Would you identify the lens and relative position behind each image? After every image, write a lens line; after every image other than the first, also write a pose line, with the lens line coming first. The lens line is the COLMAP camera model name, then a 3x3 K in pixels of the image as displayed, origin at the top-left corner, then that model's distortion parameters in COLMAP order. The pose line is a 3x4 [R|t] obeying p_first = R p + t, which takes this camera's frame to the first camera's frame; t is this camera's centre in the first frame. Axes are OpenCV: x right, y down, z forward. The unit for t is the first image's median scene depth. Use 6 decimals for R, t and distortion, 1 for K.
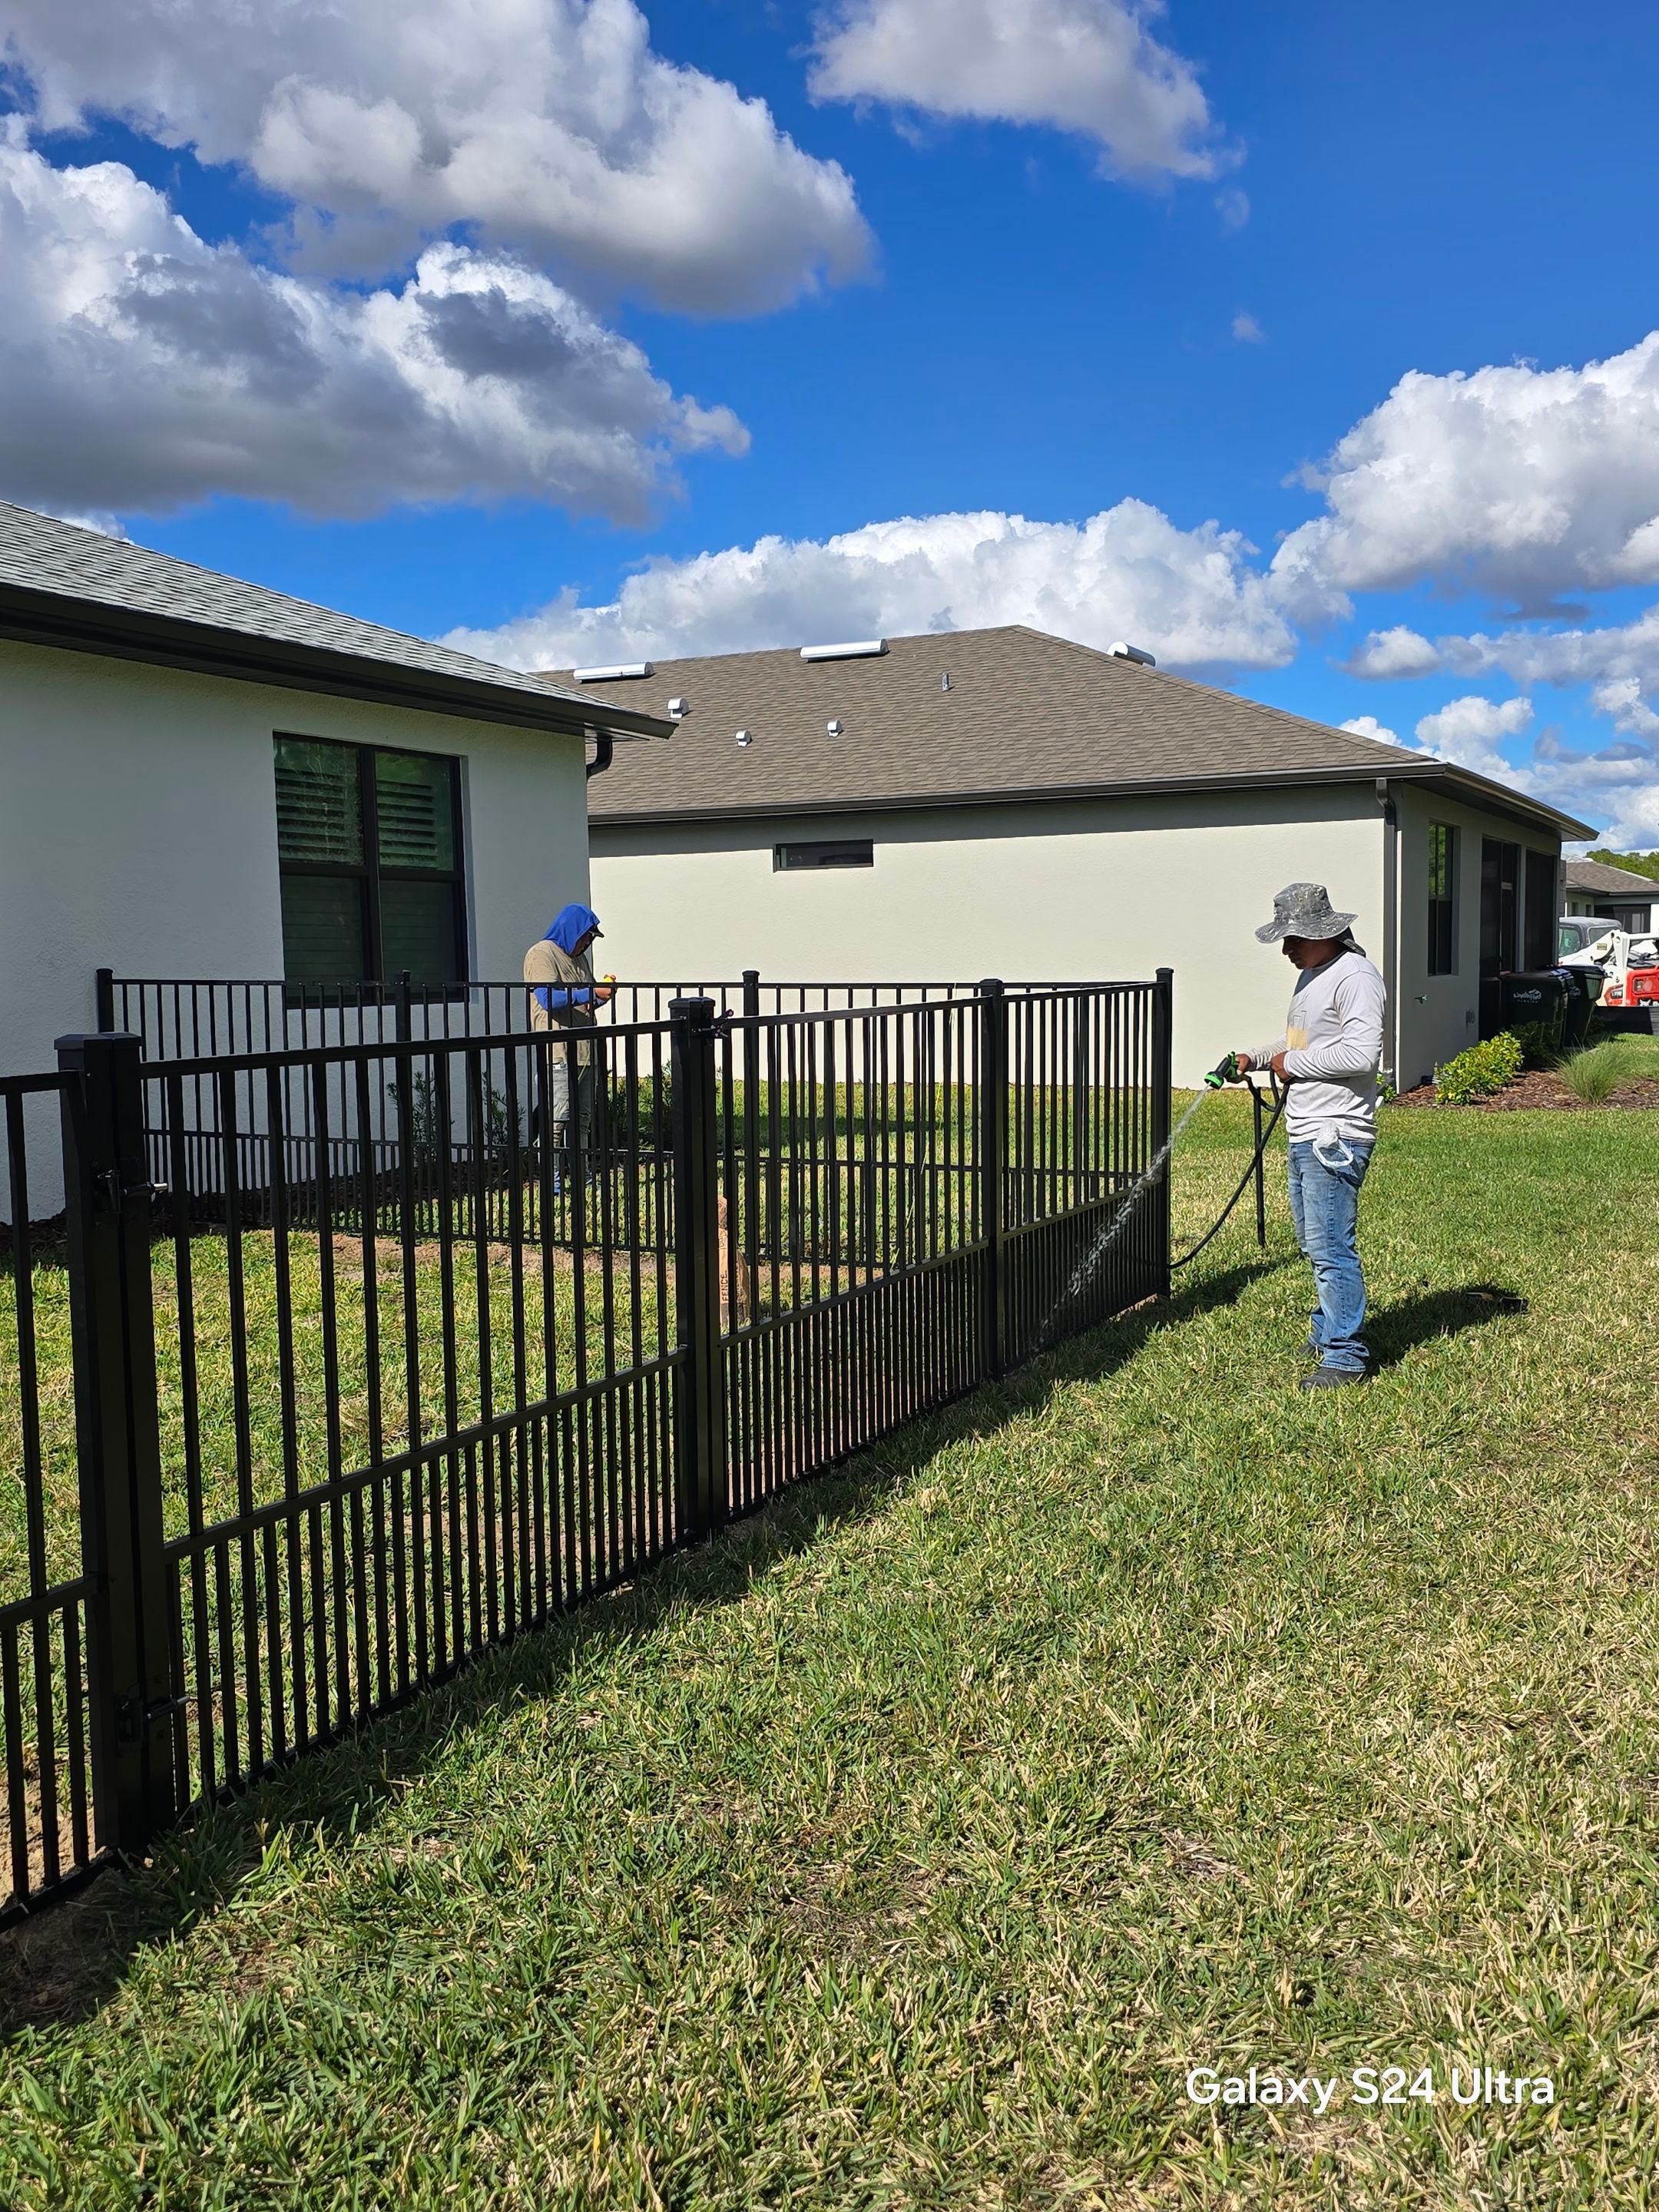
lens RADIAL K [[1960.9, 0, 799.0], [0, 1960.9, 1180.4], [0, 0, 1]] dist [0.056908, -0.077363]
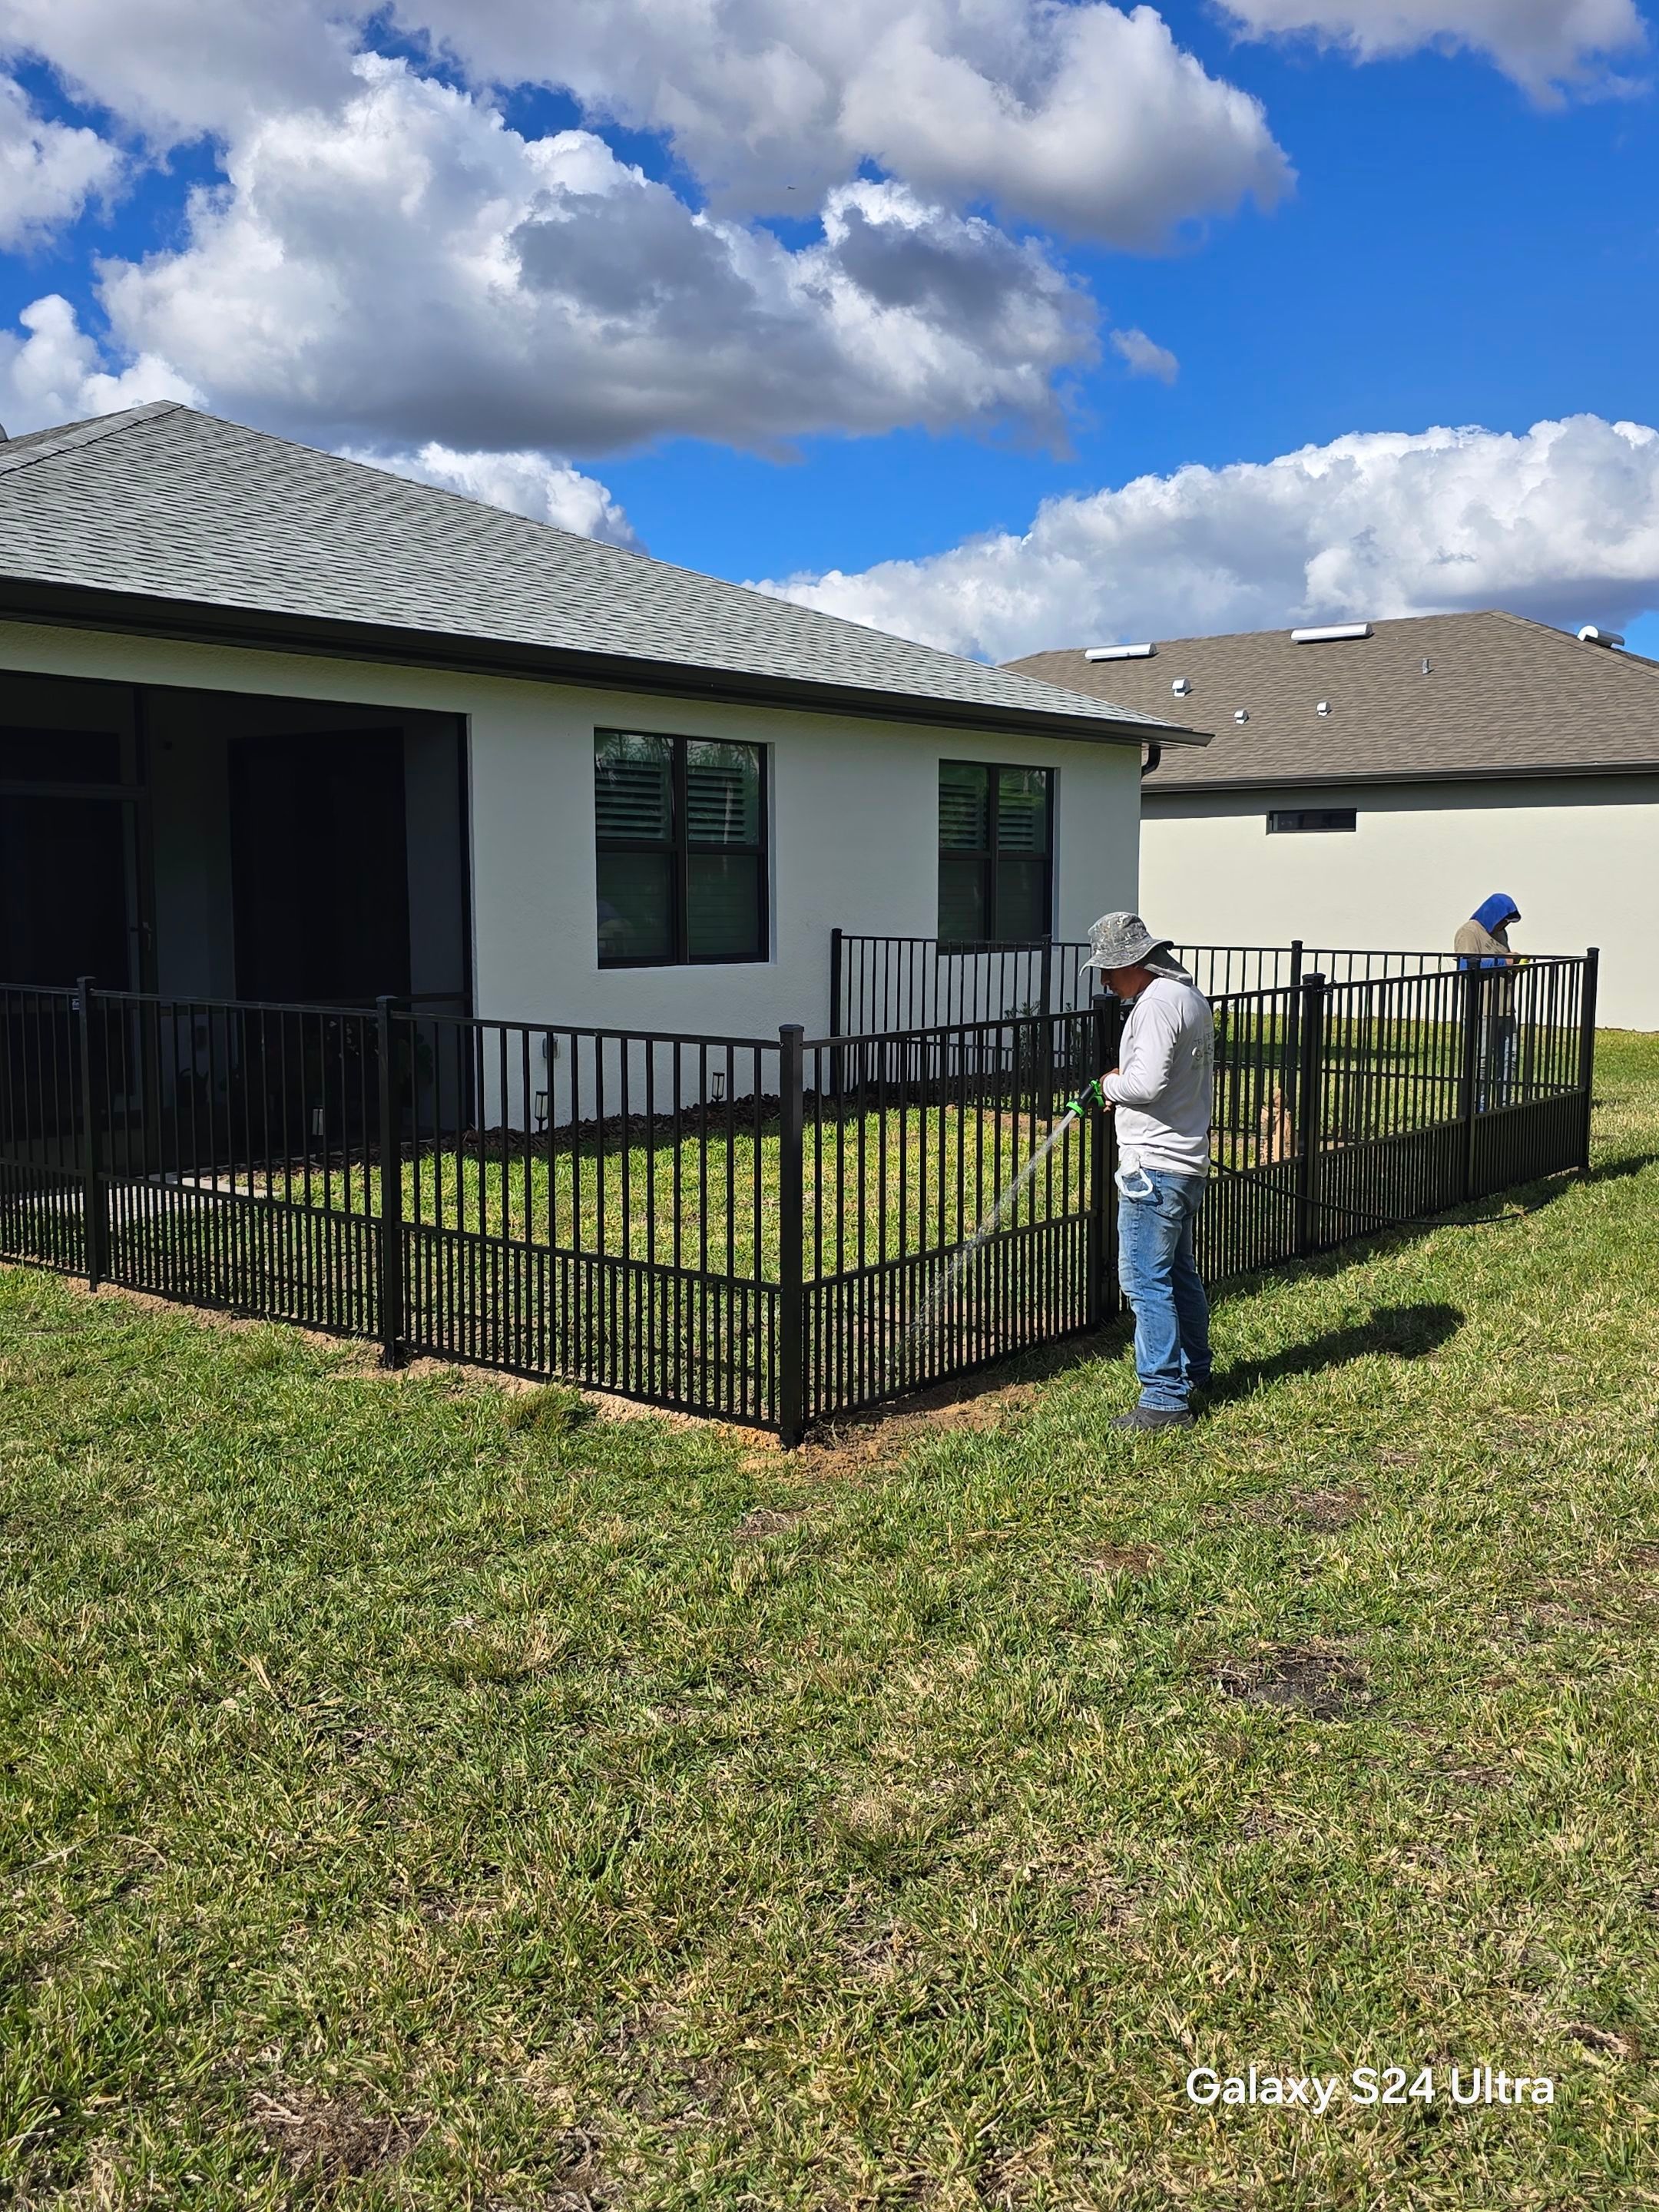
lens RADIAL K [[2081.9, 0, 829.5], [0, 2081.9, 1106.0], [0, 0, 1]] dist [0.069351, -0.080007]
pose [[0.982264, 0.036452, -0.183926, -0.101804], [-0.037113, 0.999311, -0.000148, 0.040711], [0.183794, 0.006972, 0.982940, -0.804522]]
